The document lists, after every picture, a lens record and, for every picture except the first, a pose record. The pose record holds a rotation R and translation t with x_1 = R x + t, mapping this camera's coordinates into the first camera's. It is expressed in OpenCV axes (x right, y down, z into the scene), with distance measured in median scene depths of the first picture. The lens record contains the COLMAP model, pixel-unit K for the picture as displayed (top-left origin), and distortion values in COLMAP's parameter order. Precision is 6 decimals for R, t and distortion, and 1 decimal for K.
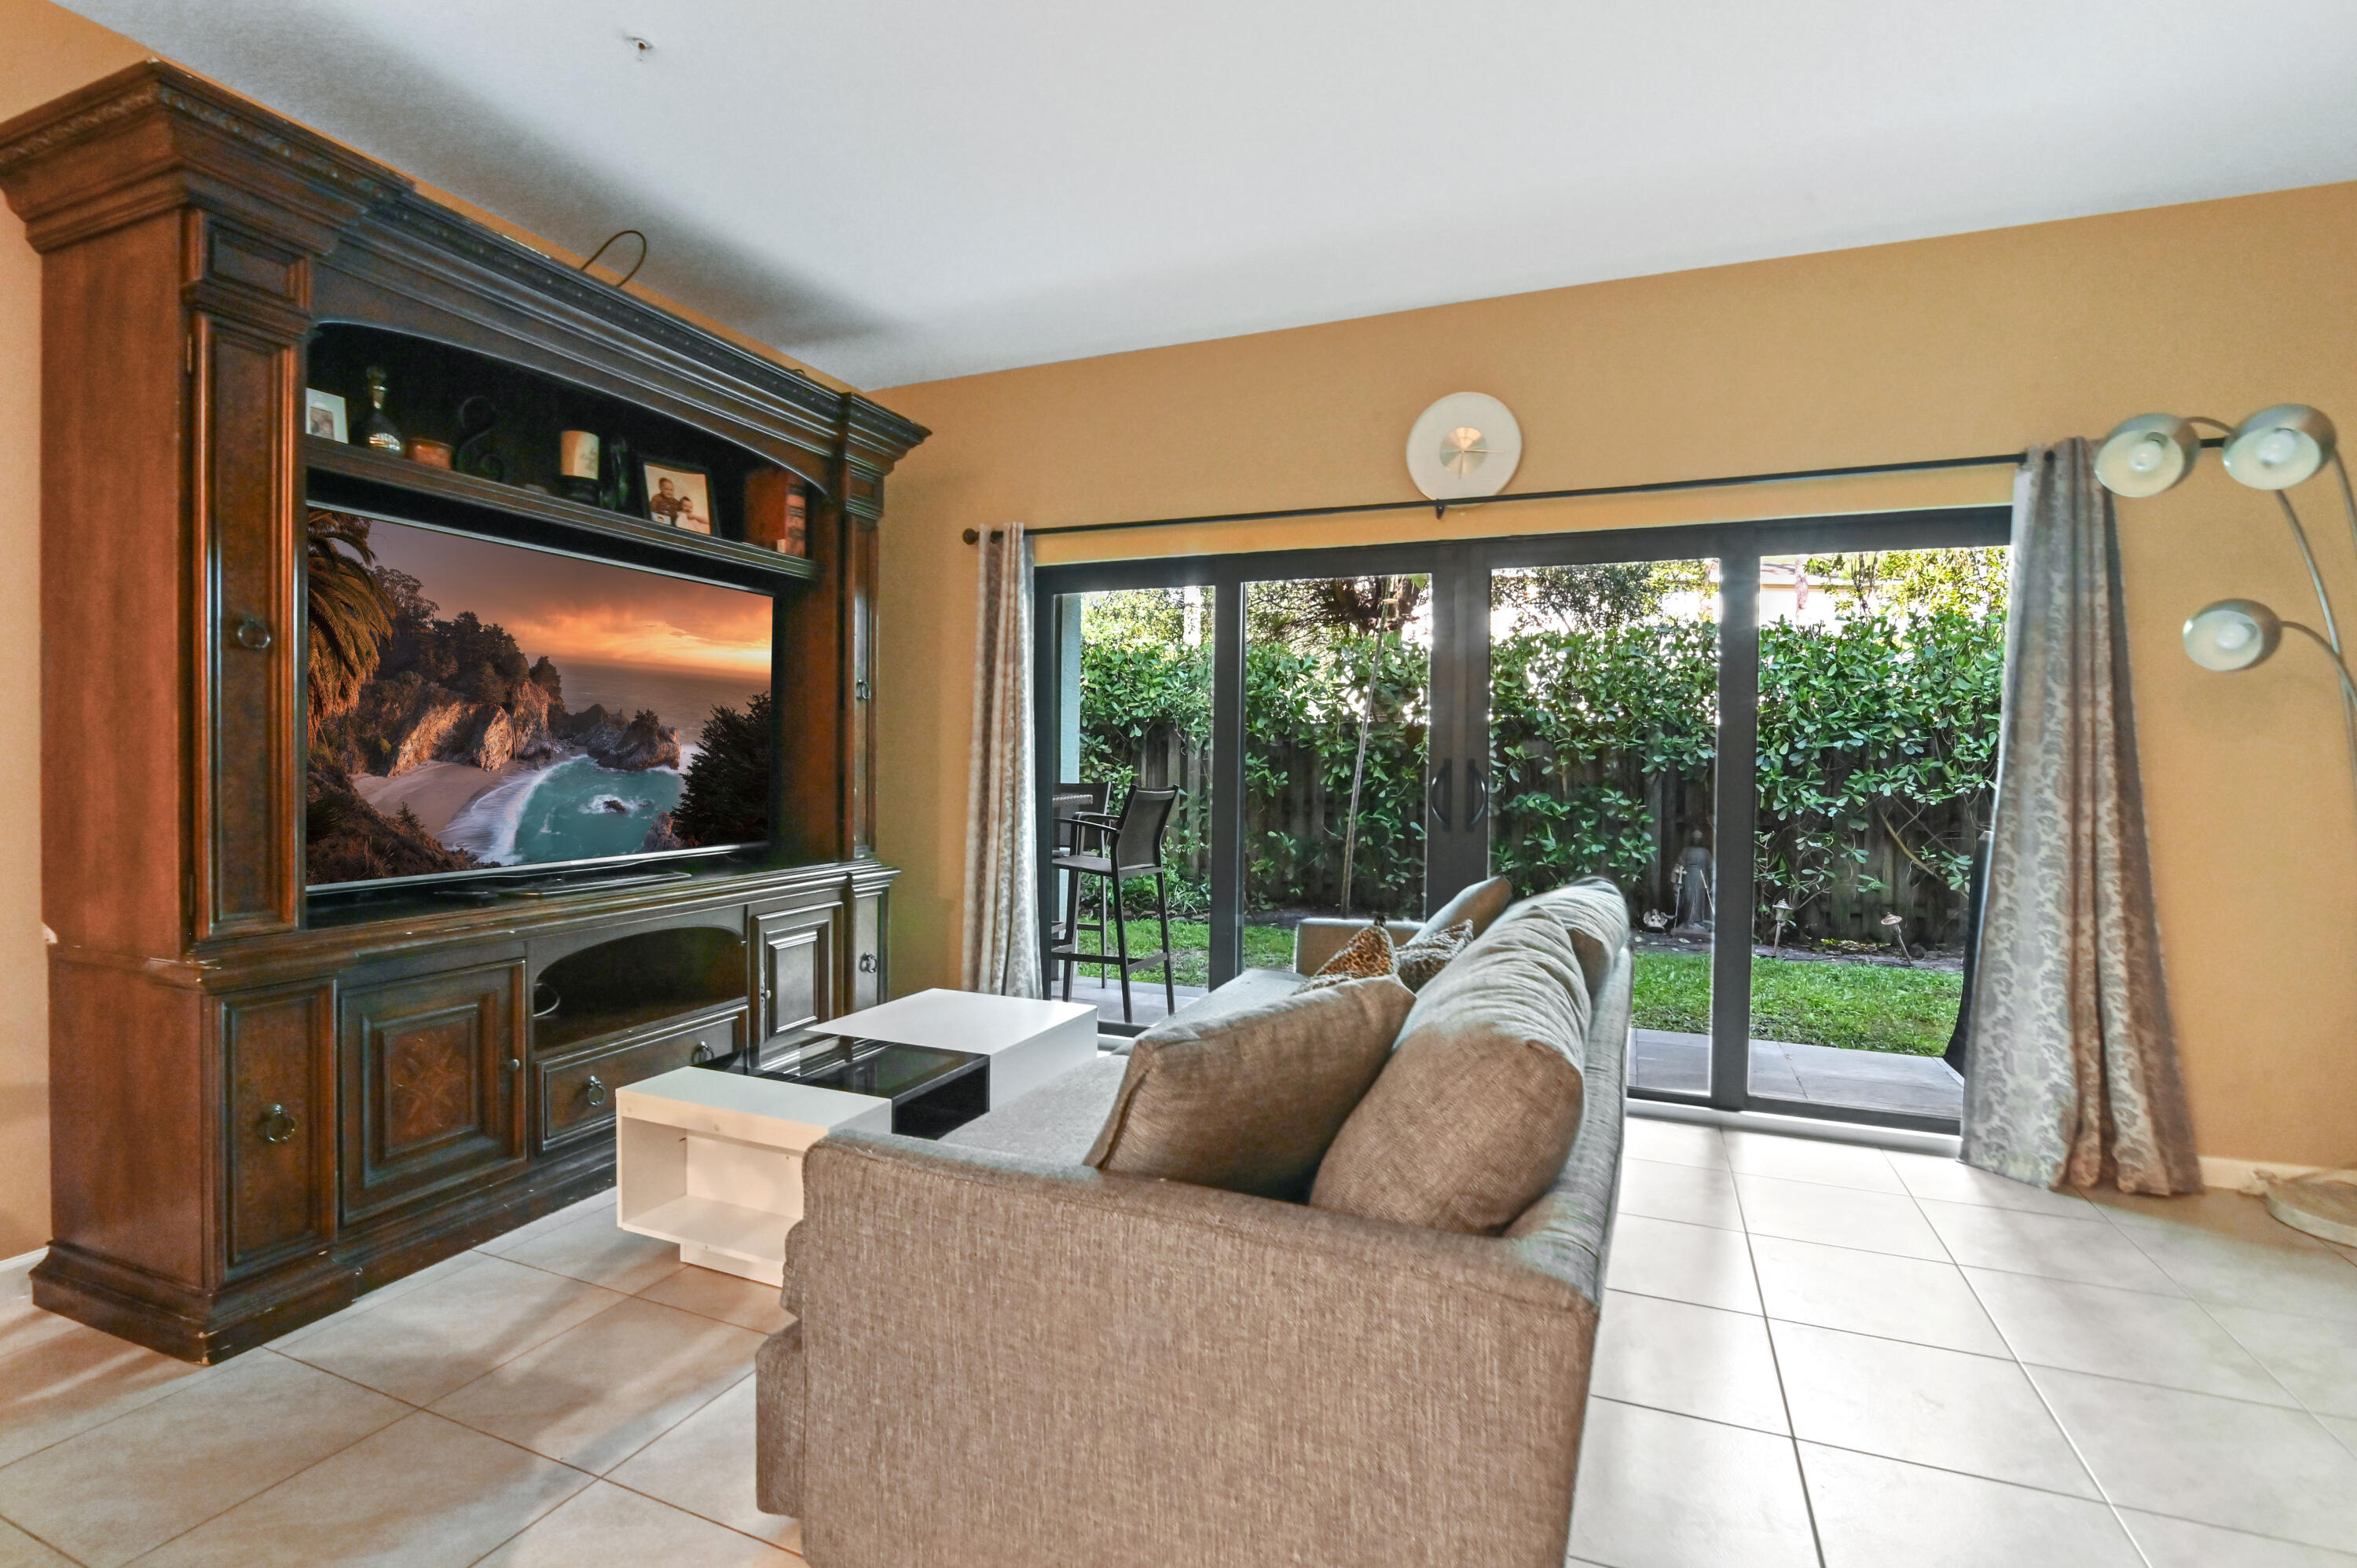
lens RADIAL K [[1097.3, 0, 1187.4], [0, 1097.3, 773.2], [0, 0, 1]] dist [-0.014390, -0.000753]
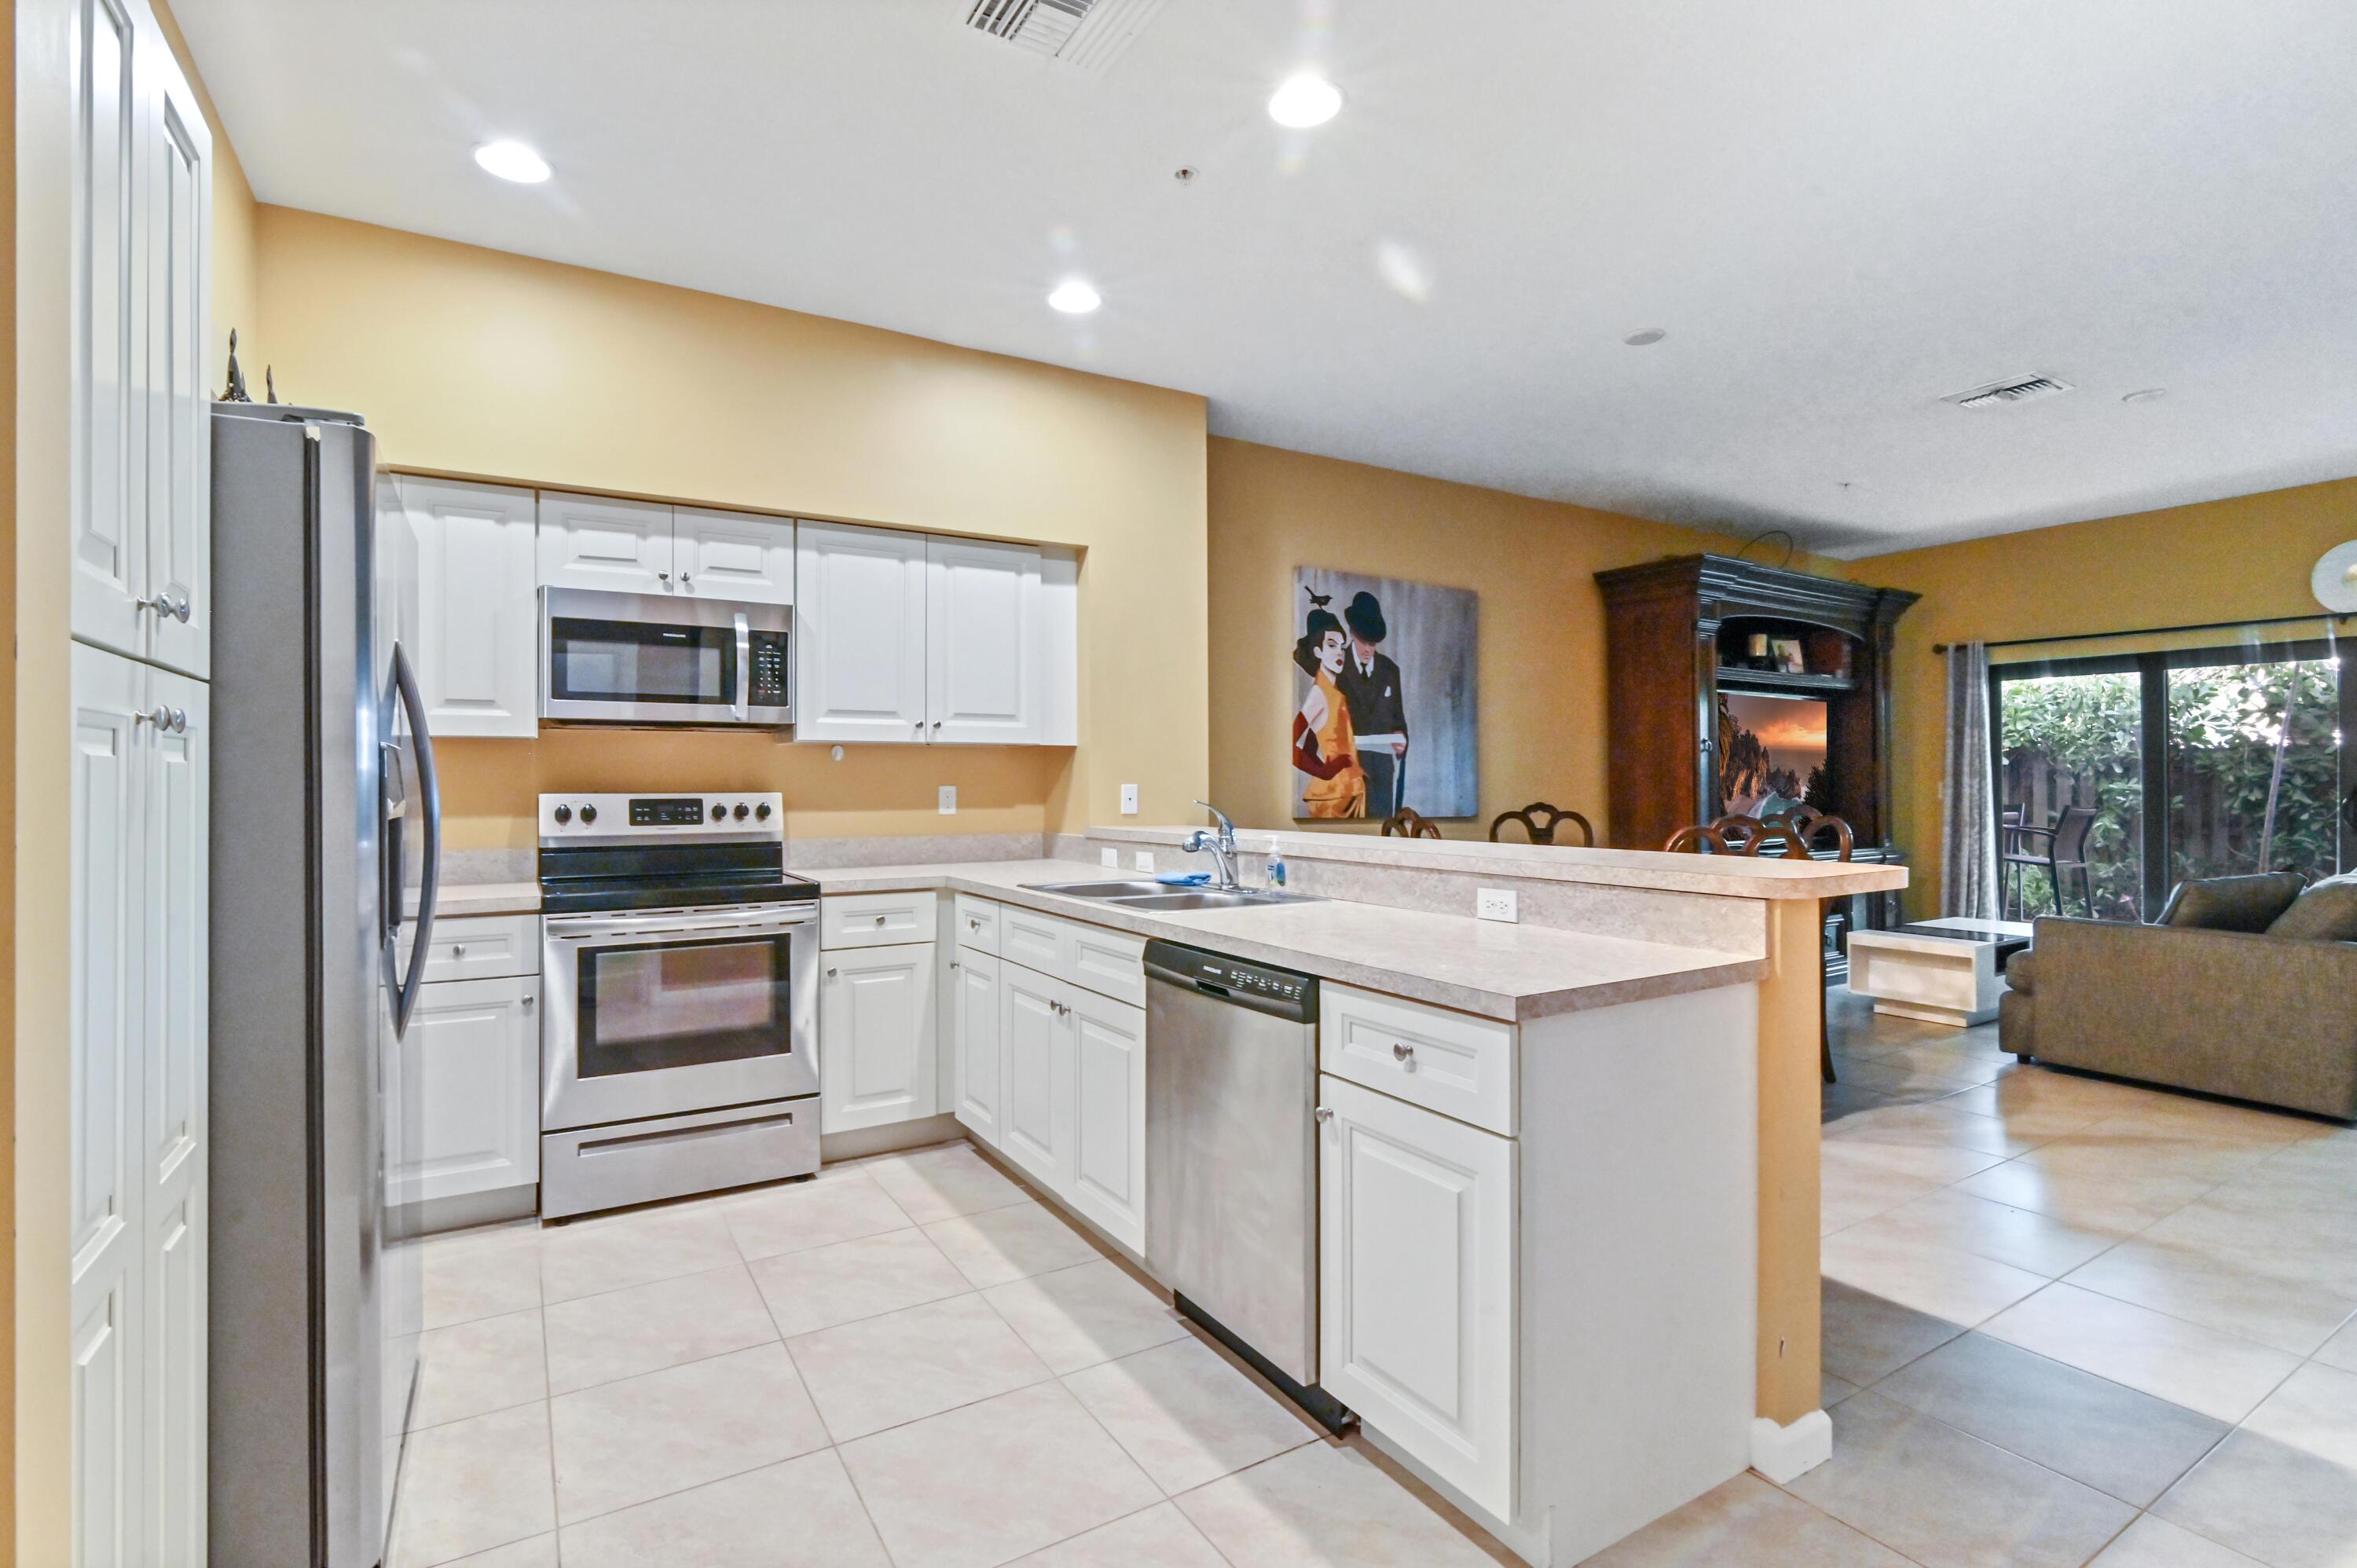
lens RADIAL K [[1097.3, 0, 1187.4], [0, 1097.3, 773.2], [0, 0, 1]] dist [-0.014390, -0.000753]
pose [[0.806986, -0.018242, -0.590289, -0.188132], [0.003484, 0.999653, -0.026129, 0.003013], [0.590561, 0.019029, 0.806769, -1.176323]]
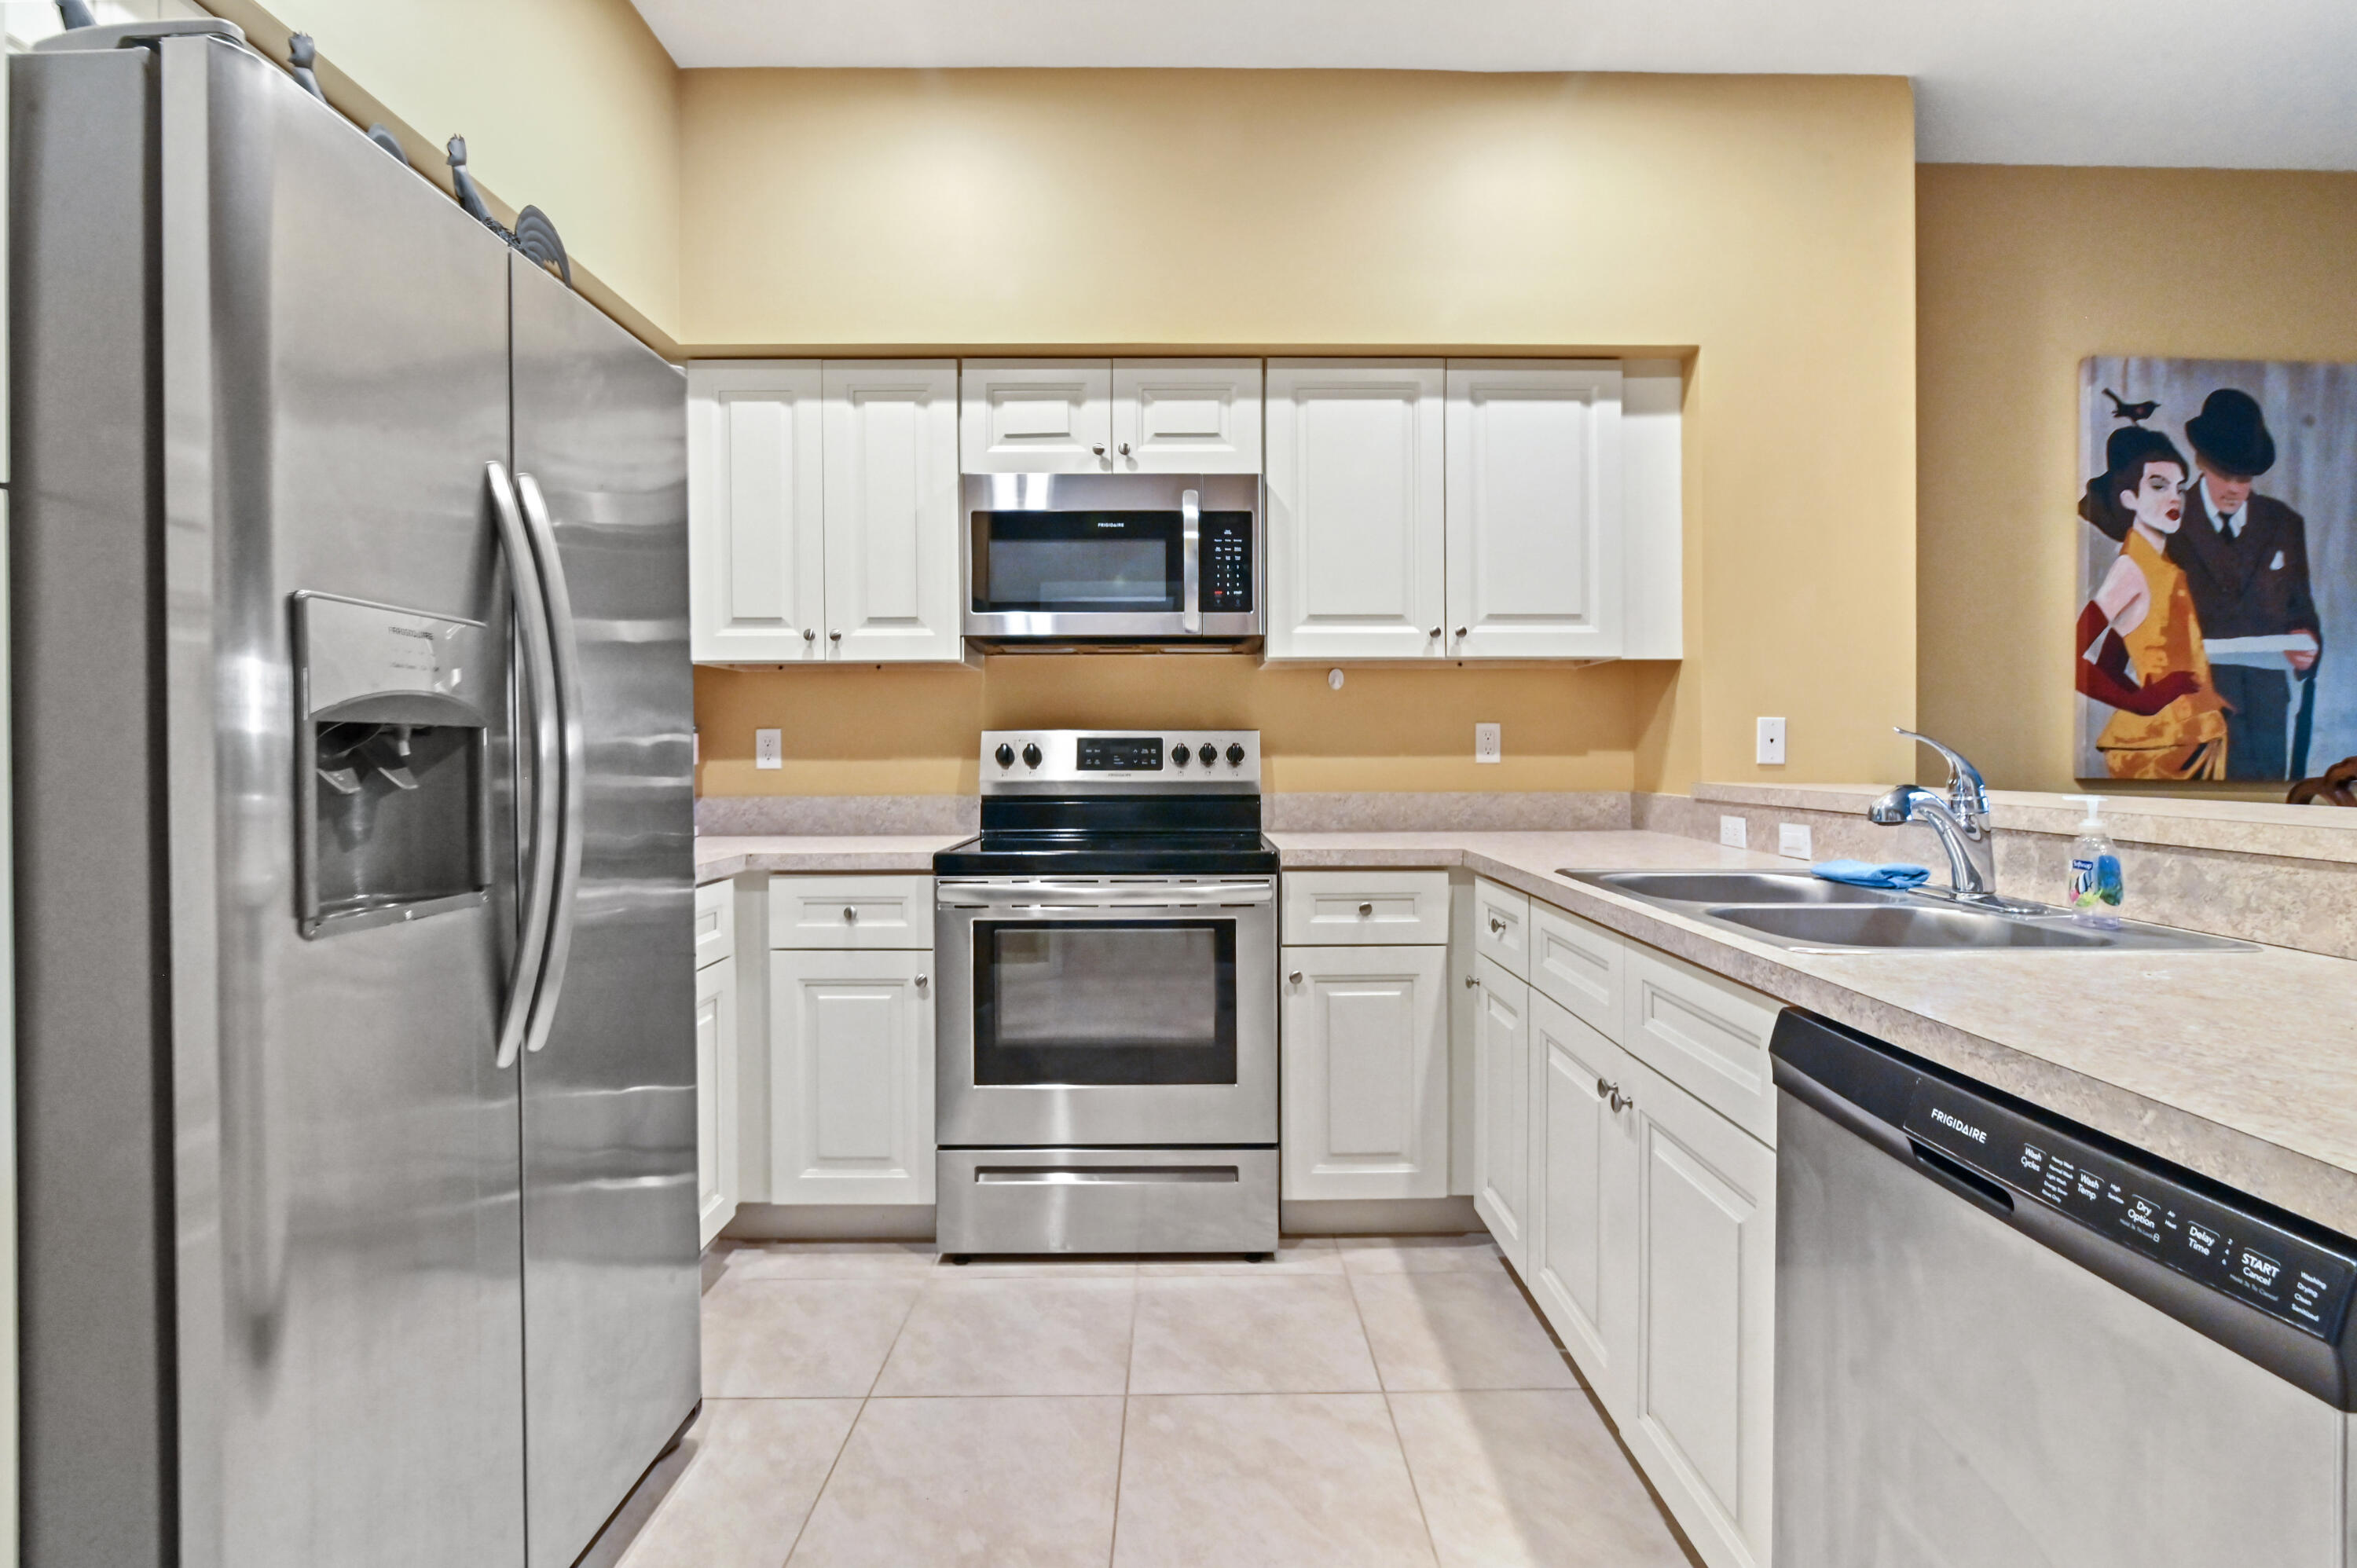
lens RADIAL K [[1113.3, 0, 1199.8], [0, 1113.3, 765.6], [0, 0, 1]] dist [-0.020013, 0.000479]
pose [[0.385608, 0.000950, -0.922662, -0.390211], [-0.006183, 0.999980, -0.001554, 0.020317], [0.922642, 0.006304, 0.385606, -0.908939]]
